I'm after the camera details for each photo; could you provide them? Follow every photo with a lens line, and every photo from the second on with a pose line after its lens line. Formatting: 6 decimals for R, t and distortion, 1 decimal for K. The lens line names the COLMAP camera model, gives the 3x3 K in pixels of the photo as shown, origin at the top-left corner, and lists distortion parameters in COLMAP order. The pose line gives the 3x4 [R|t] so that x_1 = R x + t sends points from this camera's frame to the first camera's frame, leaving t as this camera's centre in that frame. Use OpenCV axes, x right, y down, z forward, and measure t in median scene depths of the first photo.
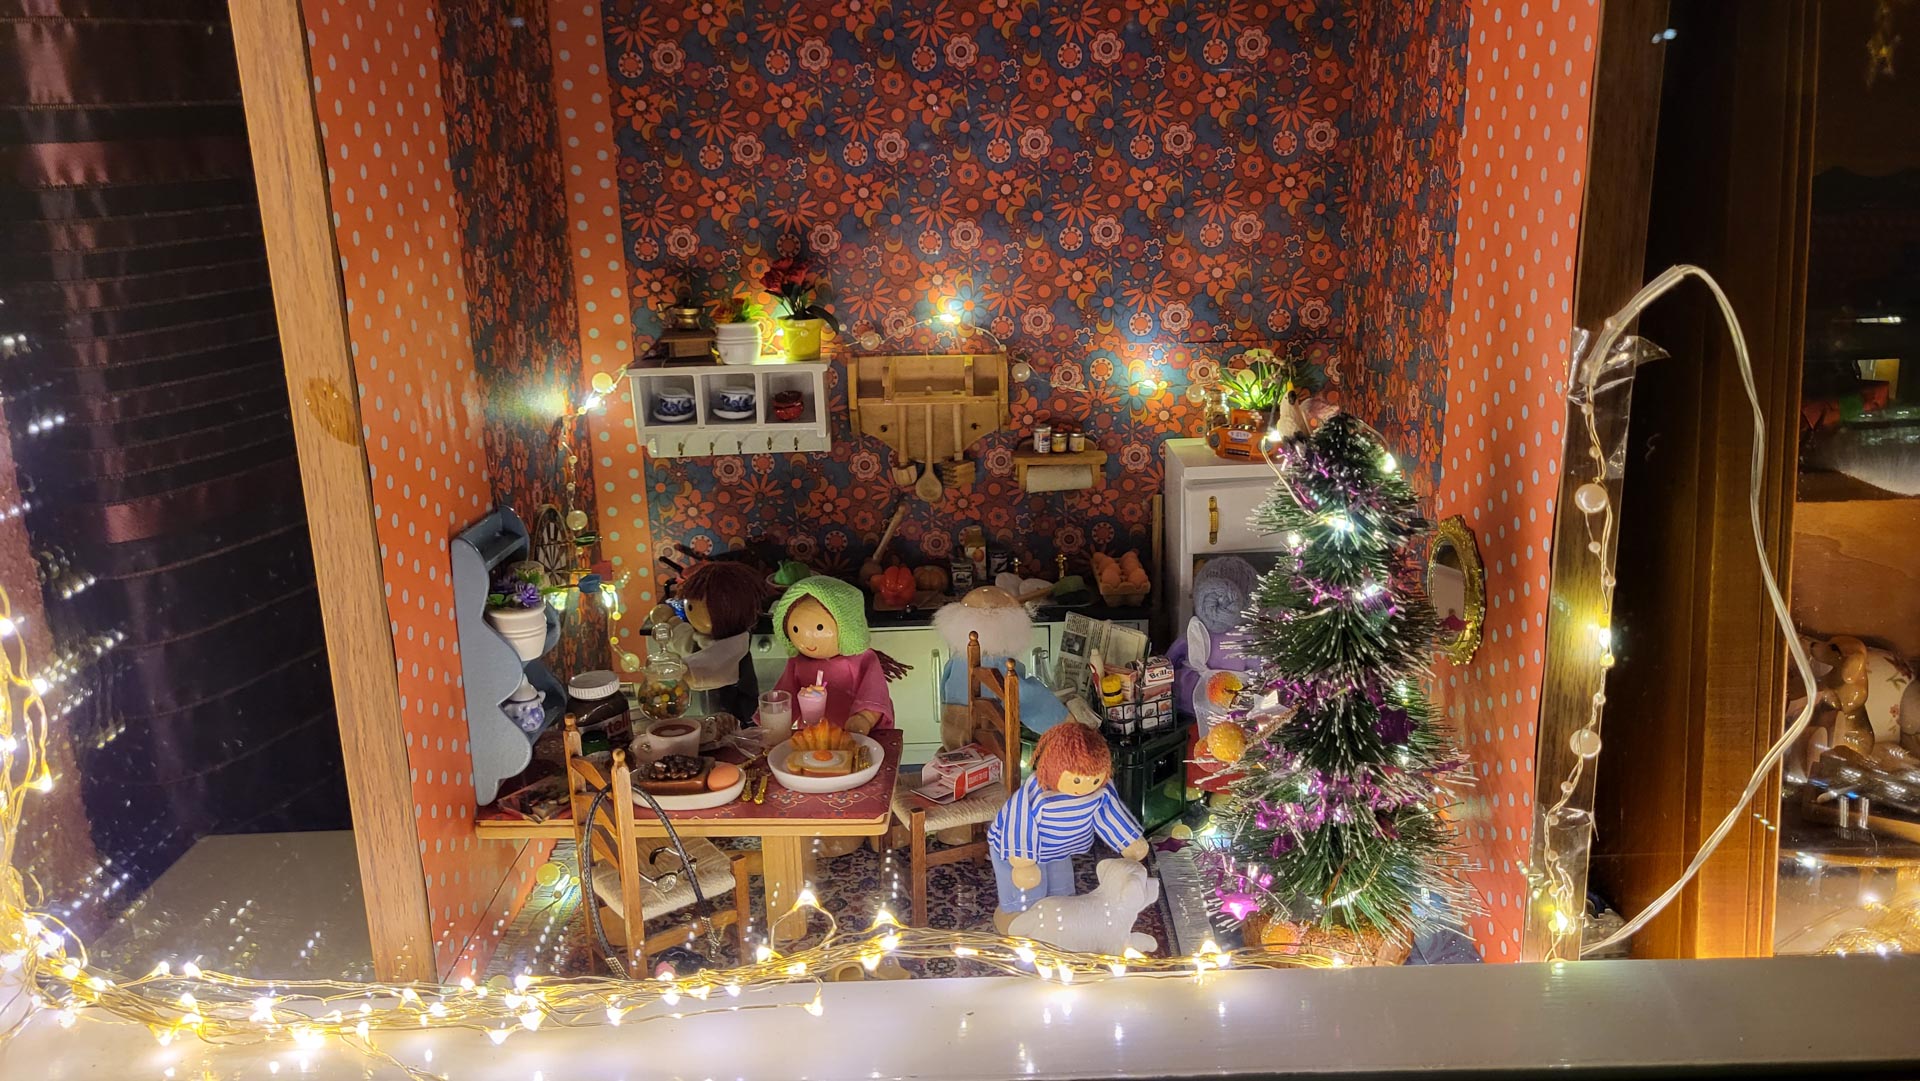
lens RADIAL K [[1502.5, 0, 990.1], [0, 1502.5, 506.3], [0, 0, 1]] dist [0.046441, -0.011984]
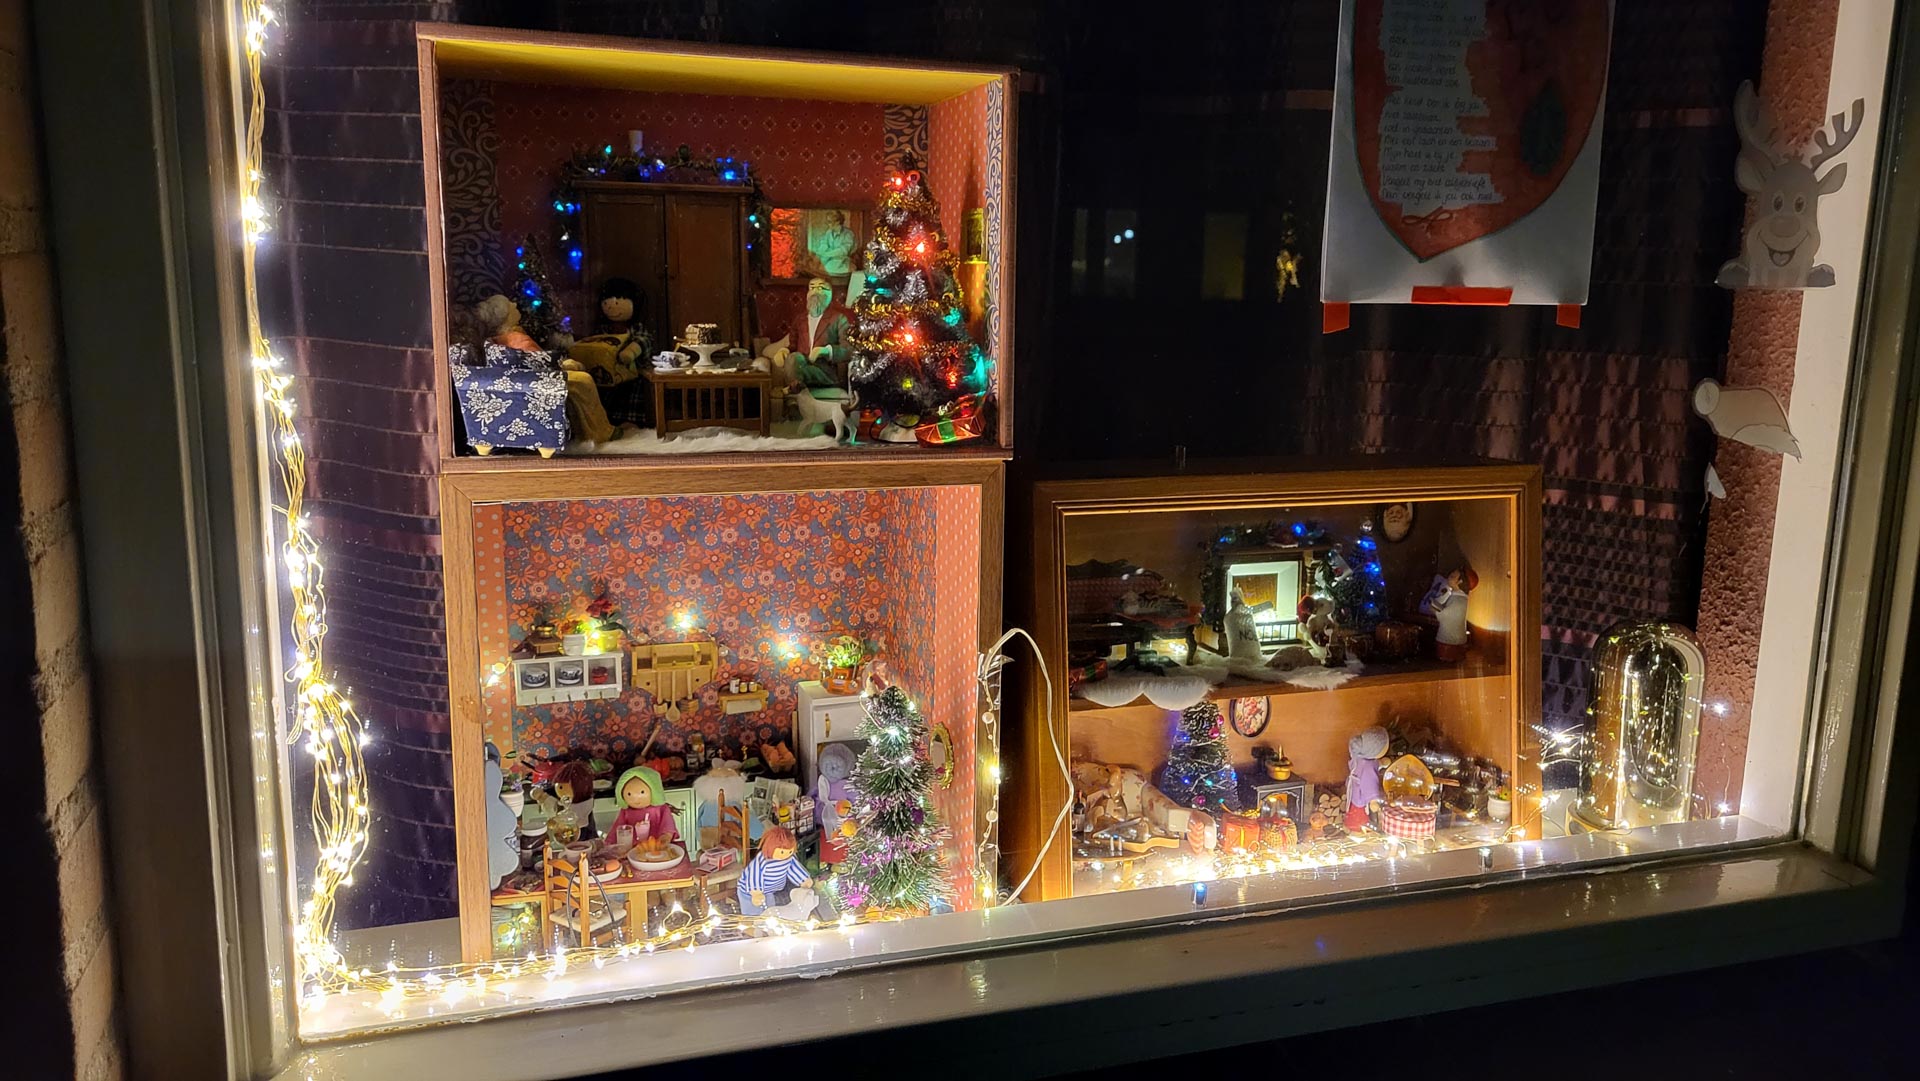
lens RADIAL K [[1502.5, 0, 961.9], [0, 1502.5, 544.5], [0, 0, 1]] dist [0.046441, -0.011984]
pose [[0.956751, -0.018842, 0.290297, -0.274478], [0.041759, 0.996461, -0.072954, -0.082561], [-0.287895, 0.081922, 0.954152, -1.044841]]
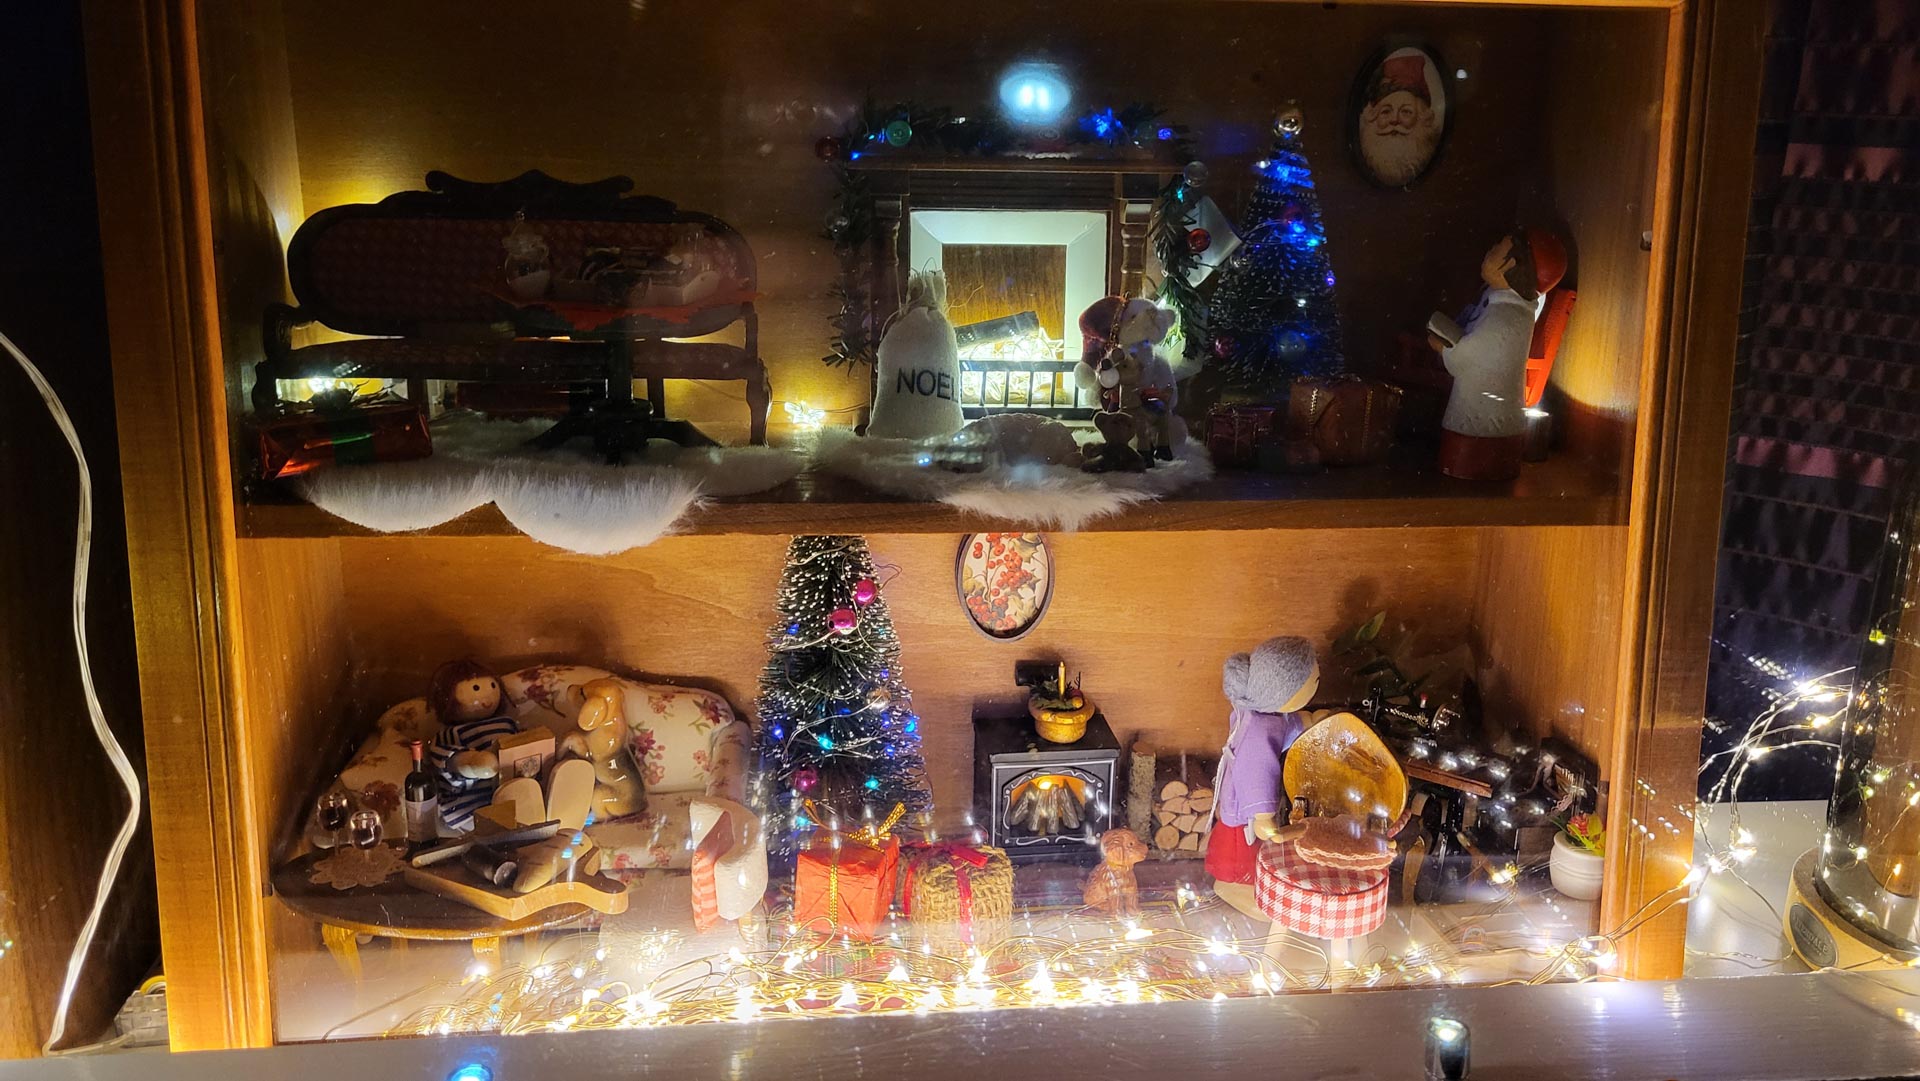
lens RADIAL K [[1502.5, 0, 964.1], [0, 1502.5, 534.1], [0, 0, 1]] dist [0.046441, -0.011984]
pose [[0.995351, 0.017333, 0.094737, 0.689813], [-0.018654, 0.999740, 0.013082, -0.019266], [-0.094485, -0.014788, 0.995416, 0.066221]]
